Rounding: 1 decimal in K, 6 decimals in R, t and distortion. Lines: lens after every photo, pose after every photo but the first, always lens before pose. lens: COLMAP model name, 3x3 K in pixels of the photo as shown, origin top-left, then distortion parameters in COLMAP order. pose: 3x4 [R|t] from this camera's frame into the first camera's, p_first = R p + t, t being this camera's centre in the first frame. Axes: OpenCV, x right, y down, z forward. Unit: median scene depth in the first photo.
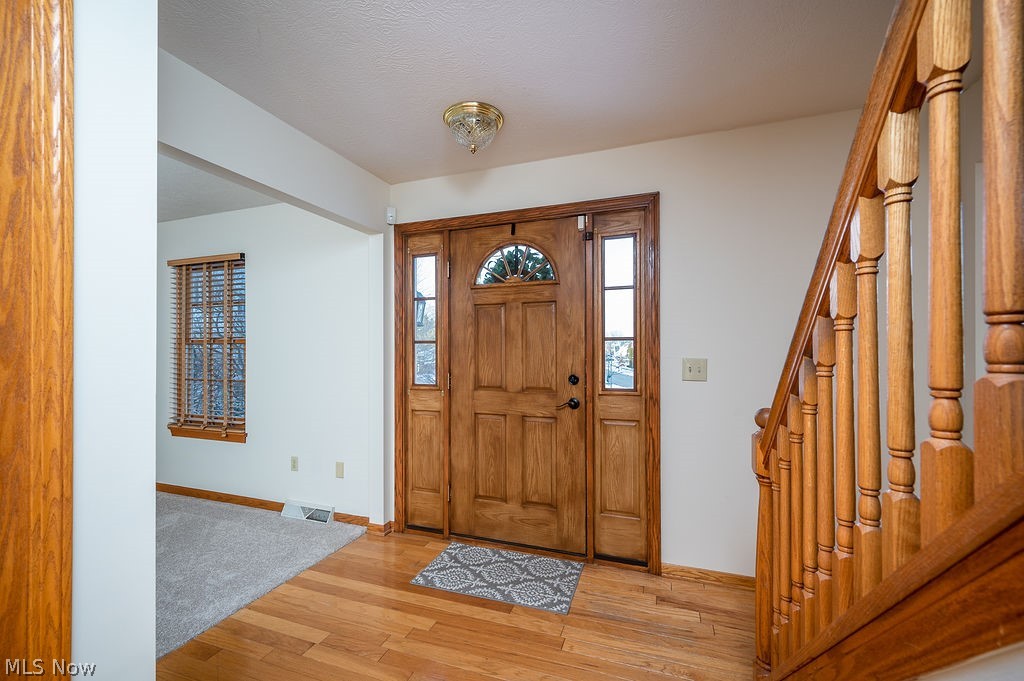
lens RADIAL K [[411.3, 0, 514.0], [0, 411.3, 345.7], [0, 0, 1]] dist [-0.004386, 0.001093]
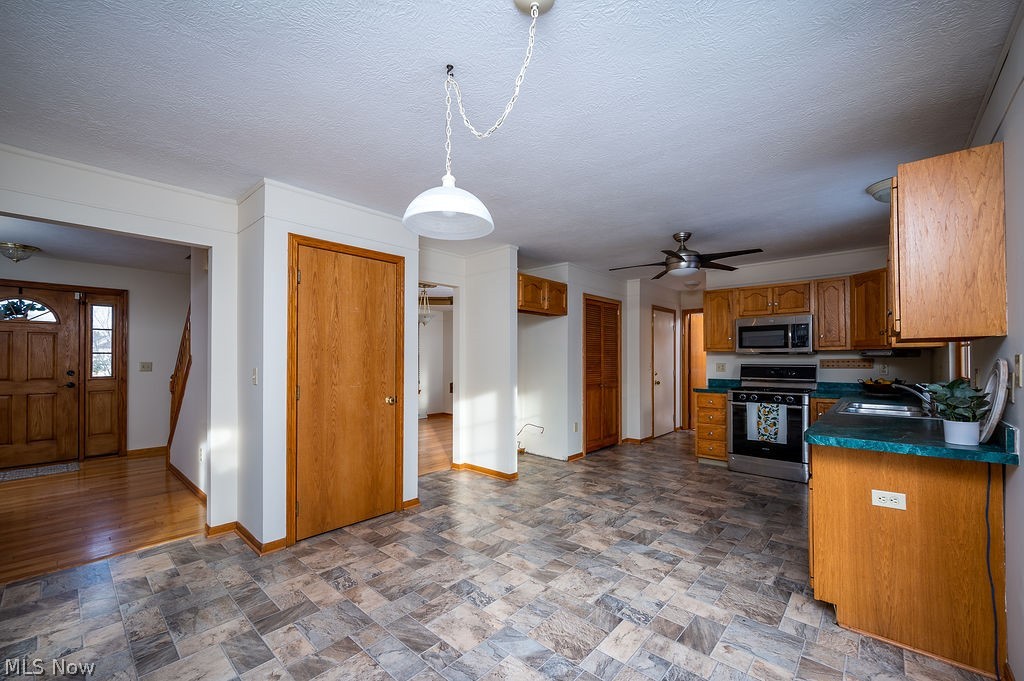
lens RADIAL K [[411.3, 0, 539.5], [0, 411.3, 357.6], [0, 0, 1]] dist [-0.004386, 0.001093]
pose [[0.329202, 0.012043, 0.944183, -0.995261], [-0.002436, 0.999926, -0.011904, 0.025530], [-0.944256, 0.001619, 0.329207, -1.829417]]
